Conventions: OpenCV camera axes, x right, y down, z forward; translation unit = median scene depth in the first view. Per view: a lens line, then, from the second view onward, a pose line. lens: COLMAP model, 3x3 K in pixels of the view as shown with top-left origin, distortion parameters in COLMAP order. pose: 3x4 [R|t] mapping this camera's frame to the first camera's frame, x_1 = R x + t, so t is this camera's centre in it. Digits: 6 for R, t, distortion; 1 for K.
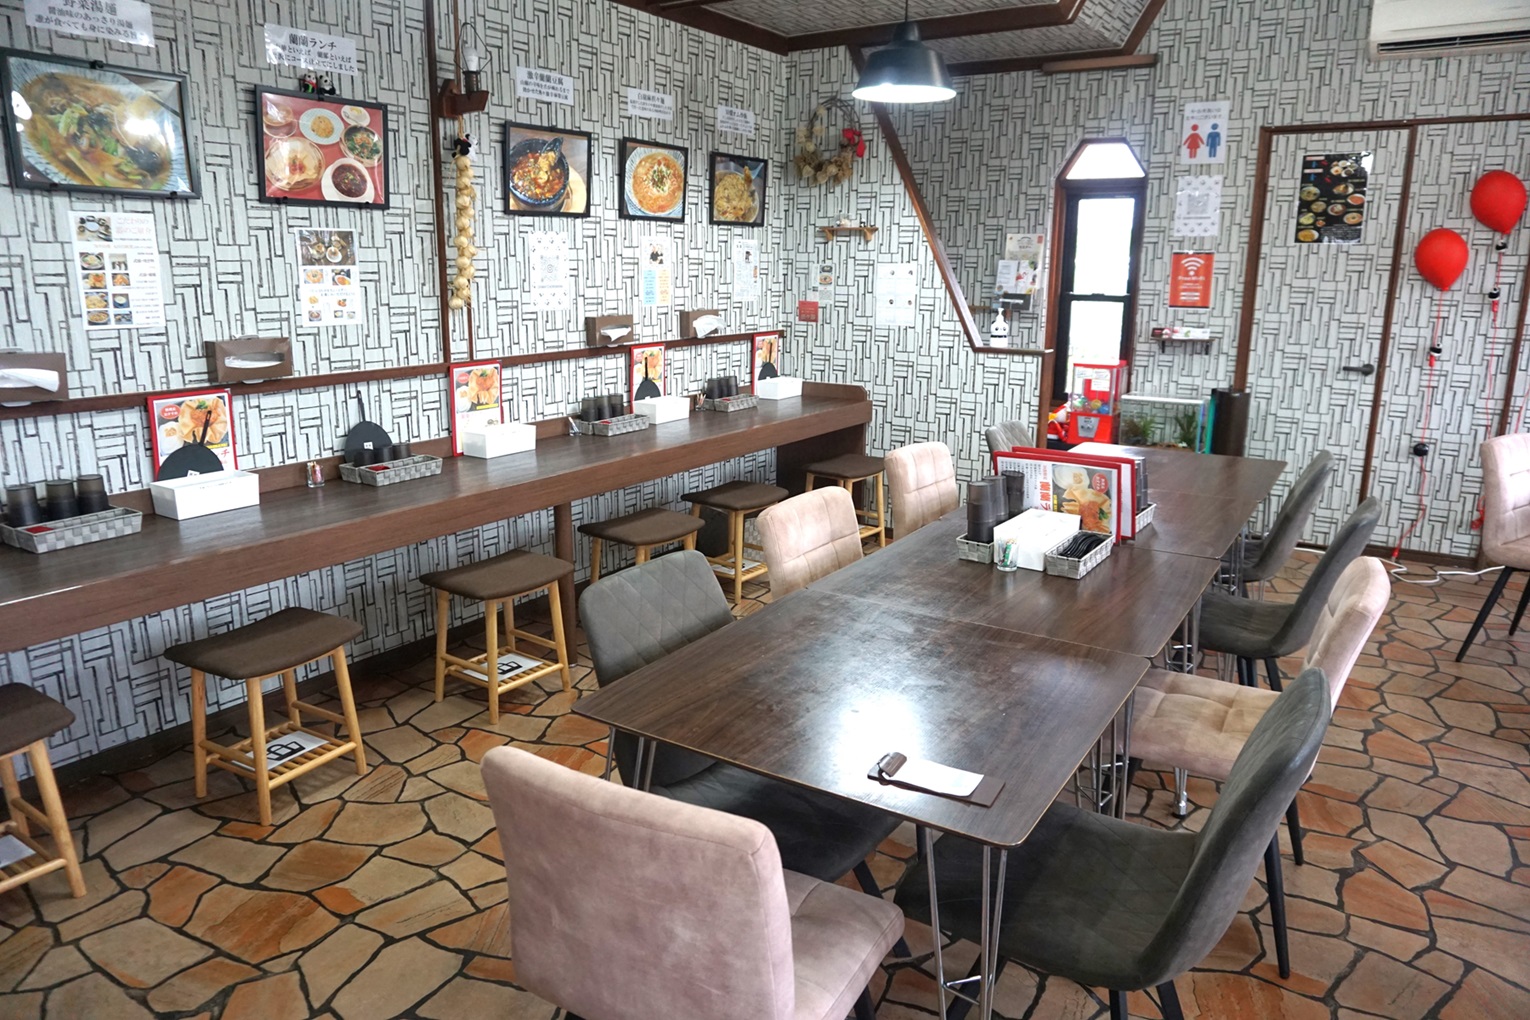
lens RADIAL K [[1031.8, 0, 757.2], [0, 1031.8, 507.6], [0, 0, 1]] dist [-0.060644, 0.025630]
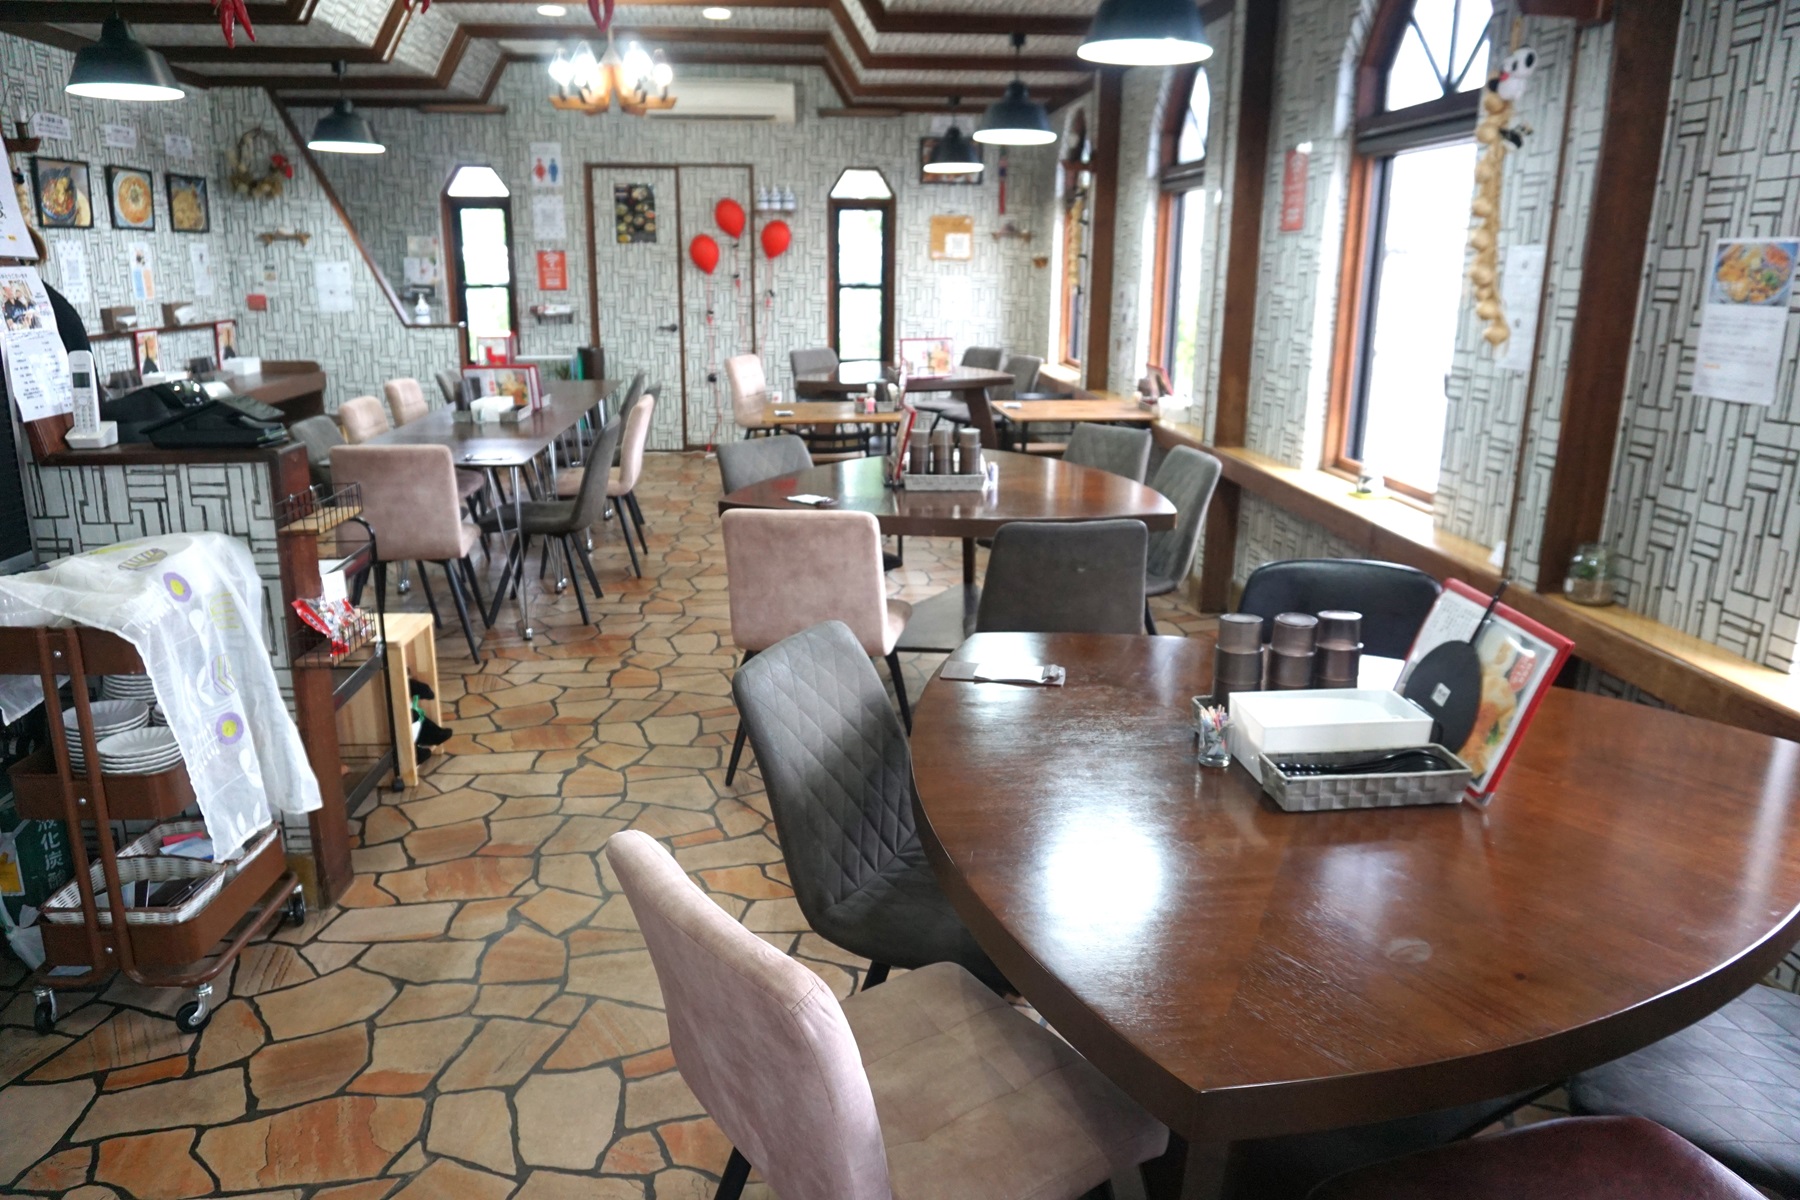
lens RADIAL K [[1213.9, 0, 895.3], [0, 1213.9, 600.8], [0, 0, 1]] dist [-0.060644, 0.025630]
pose [[0.790217, -0.164513, 0.590333, -0.265872], [0.136749, 0.986341, 0.091820, 0.143965], [-0.597375, 0.008170, 0.801920, -0.636349]]
